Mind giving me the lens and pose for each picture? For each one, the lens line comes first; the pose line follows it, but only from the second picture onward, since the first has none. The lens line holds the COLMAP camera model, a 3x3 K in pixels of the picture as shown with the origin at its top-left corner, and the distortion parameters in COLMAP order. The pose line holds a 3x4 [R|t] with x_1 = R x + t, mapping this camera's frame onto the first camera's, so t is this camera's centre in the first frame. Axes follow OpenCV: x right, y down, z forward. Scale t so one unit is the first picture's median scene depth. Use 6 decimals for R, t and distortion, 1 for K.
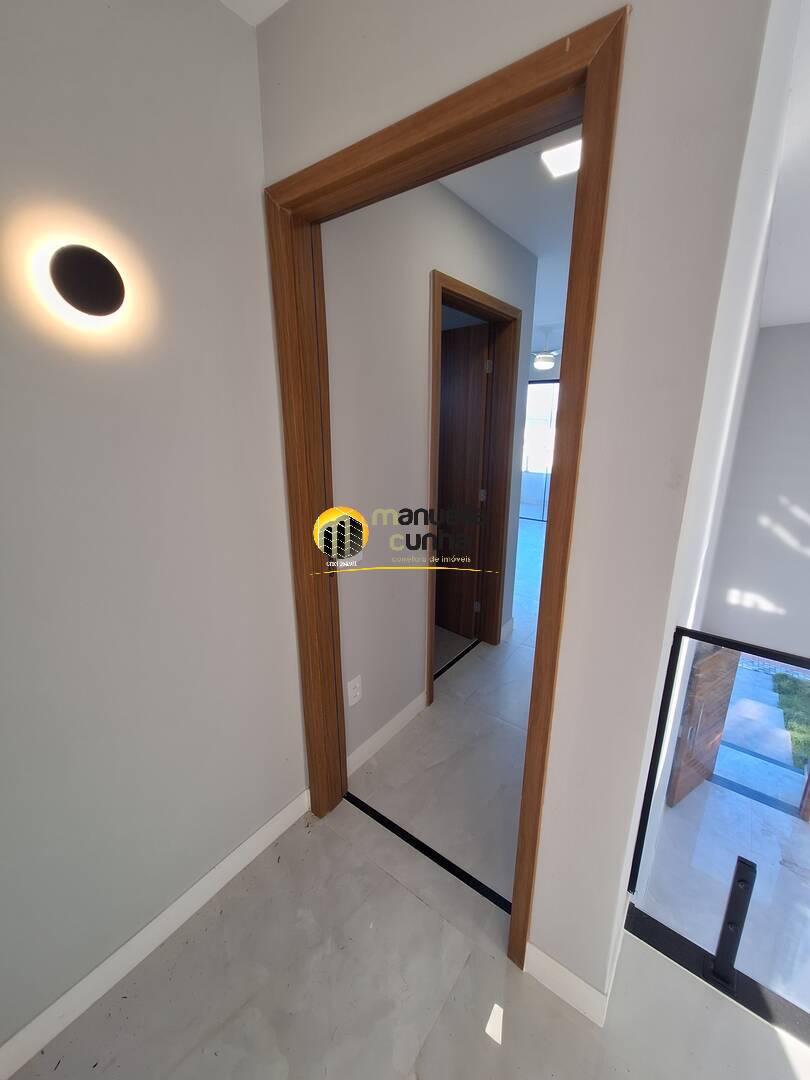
lens RADIAL K [[430.6, 0, 406.5], [0, 430.6, 535.7], [0, 0, 1]] dist [-0.004022, 0.000225]
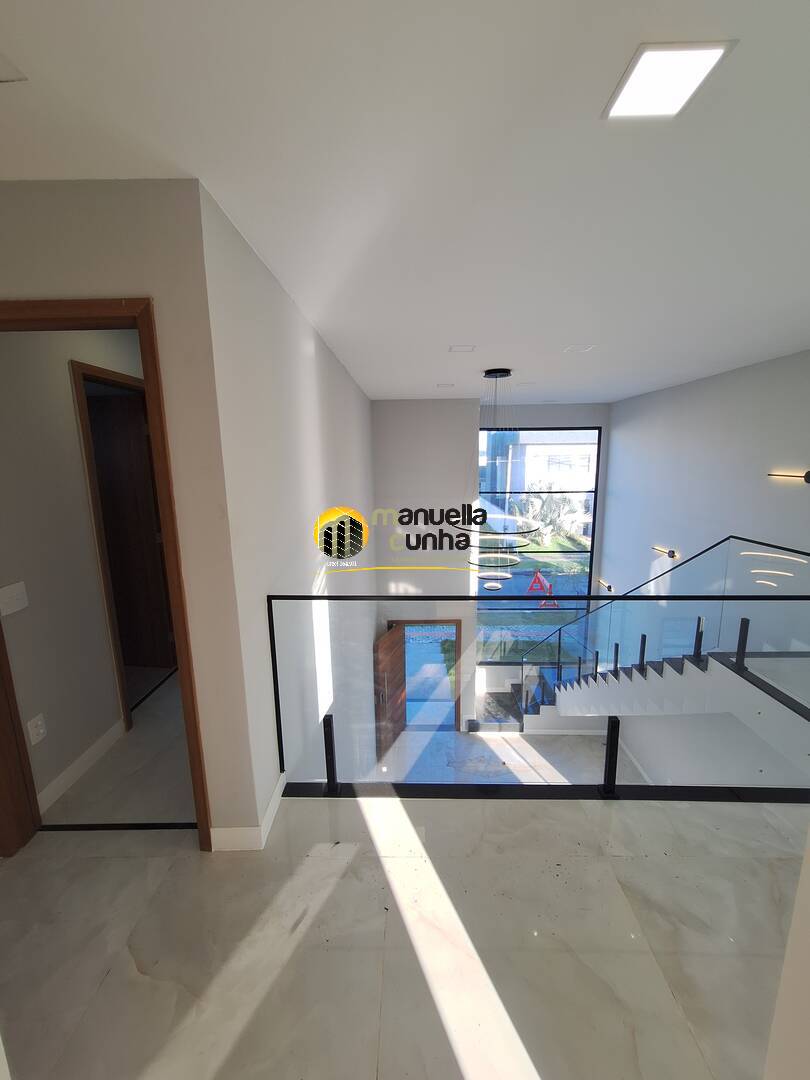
lens RADIAL K [[430.6, 0, 406.5], [0, 430.6, 535.7], [0, 0, 1]] dist [-0.004022, 0.000225]
pose [[0.802129, -0.119609, 0.585050, 0.050518], [0.167373, 0.985496, -0.027999, 0.069487], [-0.573215, 0.120380, 0.810514, -0.451829]]
